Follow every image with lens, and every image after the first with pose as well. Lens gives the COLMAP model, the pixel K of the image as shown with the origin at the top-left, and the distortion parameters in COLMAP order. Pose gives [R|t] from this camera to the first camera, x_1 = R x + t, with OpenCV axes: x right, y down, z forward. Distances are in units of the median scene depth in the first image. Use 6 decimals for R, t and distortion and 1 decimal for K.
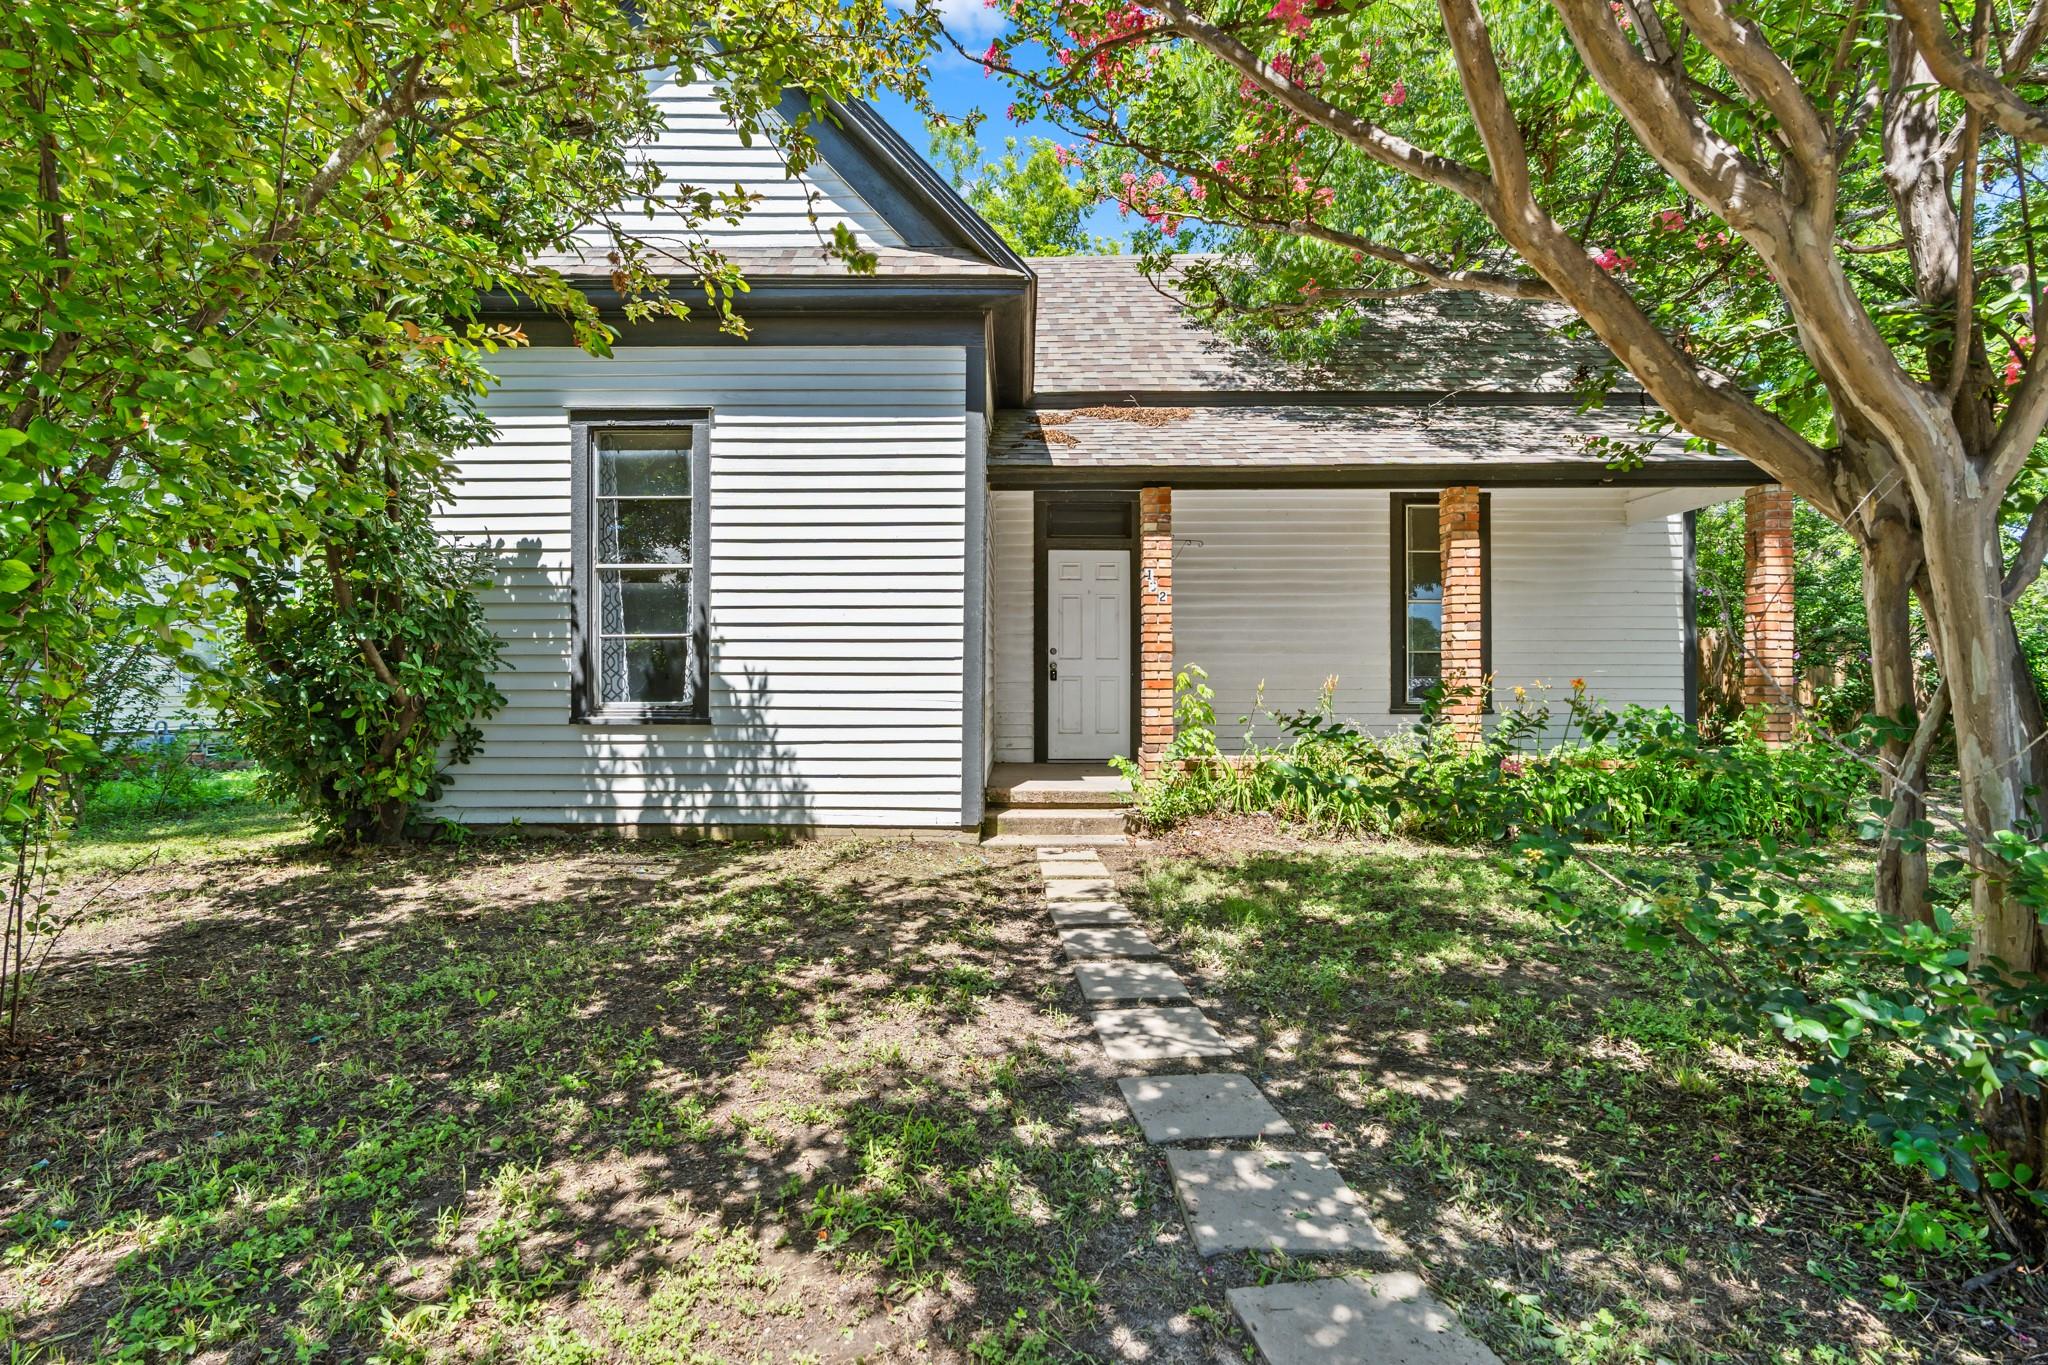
lens RADIAL K [[930.0, 0, 1024.2], [0, 930.0, 681.9], [0, 0, 1]] dist [-0.001407, -0.000046]
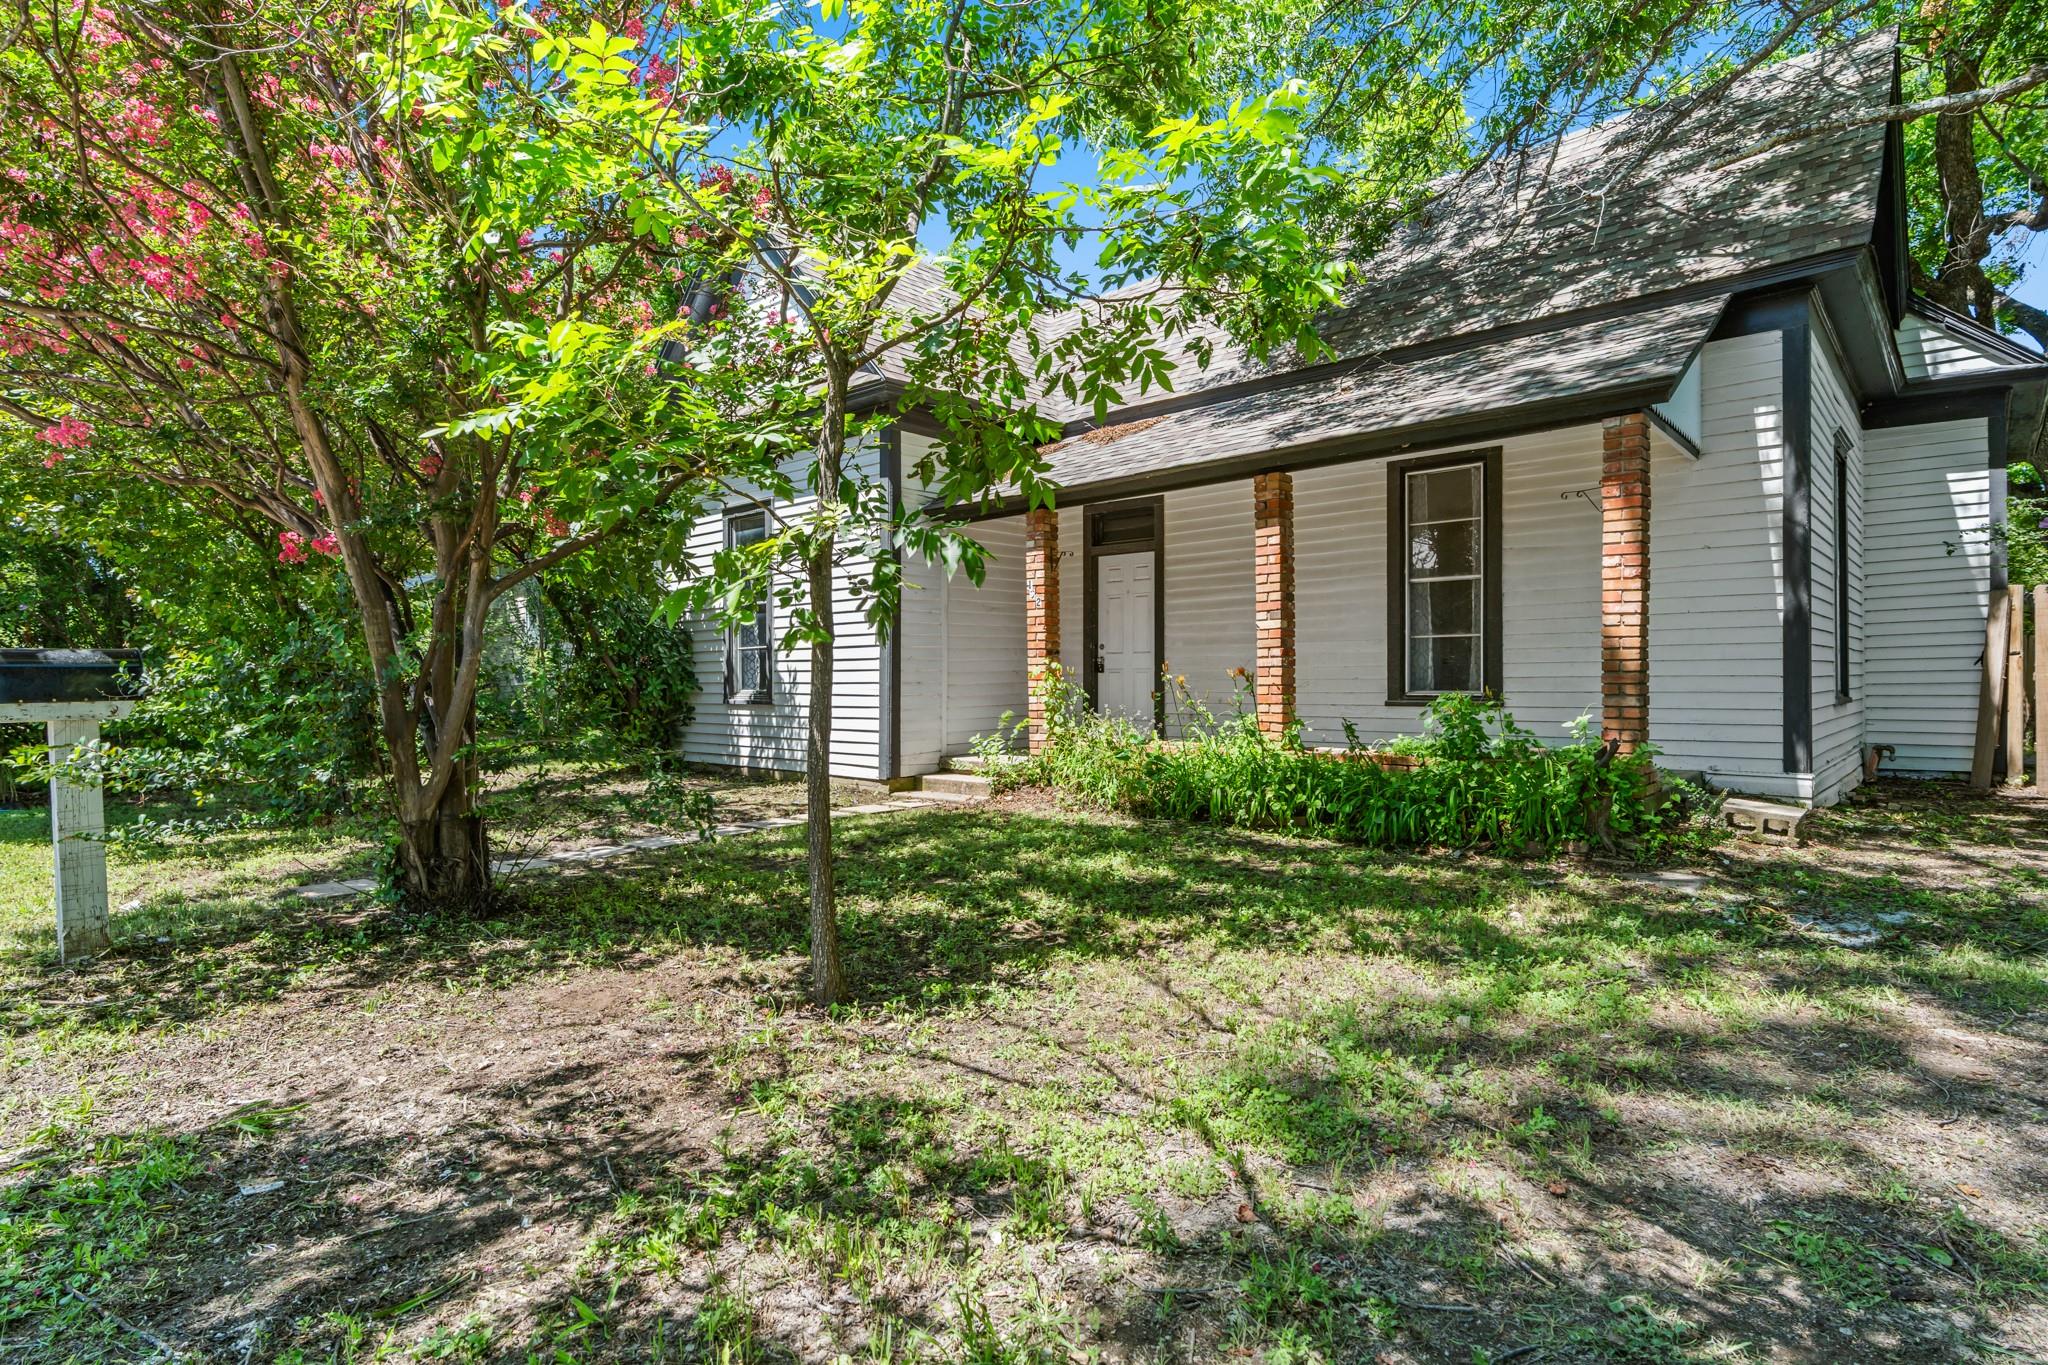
lens RADIAL K [[1088.7, 0, 1021.9], [0, 1088.7, 684.4], [0, 0, 1]] dist [0.005258, 0.000215]
pose [[0.730187, -0.002375, -0.683243, 1.084419], [0.007875, 0.999957, 0.004940, 0.006653], [0.683202, -0.008988, 0.730174, -0.031414]]
